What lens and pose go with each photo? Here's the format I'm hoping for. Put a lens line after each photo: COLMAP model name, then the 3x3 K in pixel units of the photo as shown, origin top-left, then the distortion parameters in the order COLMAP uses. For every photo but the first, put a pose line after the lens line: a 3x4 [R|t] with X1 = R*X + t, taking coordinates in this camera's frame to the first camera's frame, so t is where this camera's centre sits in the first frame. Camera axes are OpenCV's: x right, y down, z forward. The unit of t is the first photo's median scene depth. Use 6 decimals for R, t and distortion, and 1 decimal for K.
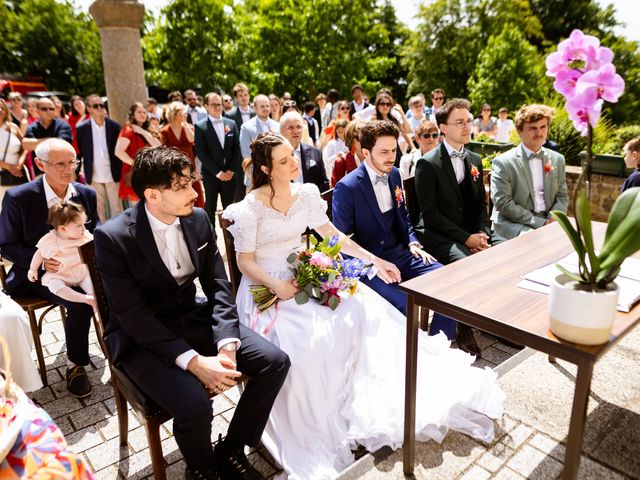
lens RADIAL K [[486.5, 0, 320.0], [0, 486.5, 240.0], [0, 0, 1]] dist [0.001431, 0.001404]
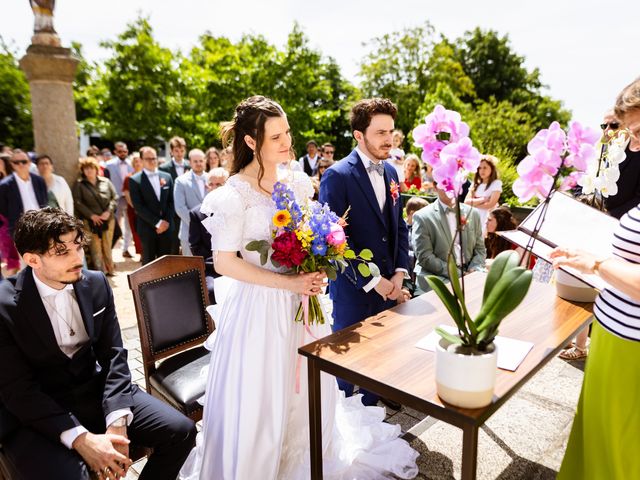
lens RADIAL K [[486.5, 0, 320.0], [0, 486.5, 240.0], [0, 0, 1]] dist [0.001431, 0.001404]
pose [[0.995029, -0.011714, 0.098895, 0.012817], [0.021395, 0.995015, -0.097402, -0.003316], [-0.097261, 0.099033, 0.990319, 0.000512]]
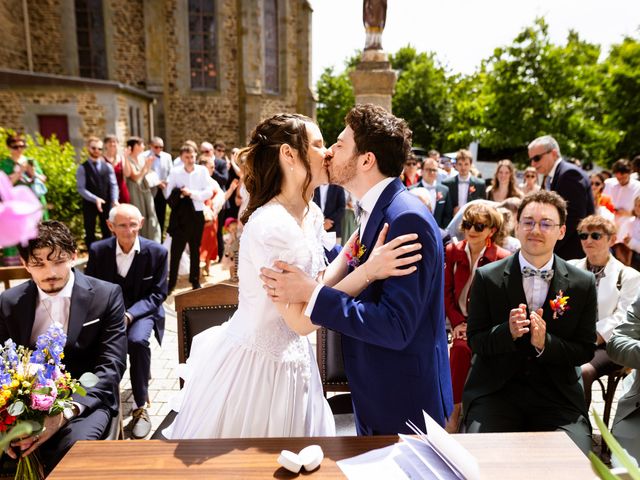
lens RADIAL K [[511.7, 0, 320.1], [0, 511.7, 225.6], [0, 0, 1]] dist [0.001522, 0.002365]
pose [[0.762629, 0.116276, -0.636300, 0.098964], [-0.205693, 0.976242, -0.068135, -0.027959], [0.613260, 0.182844, 0.768427, 0.061180]]
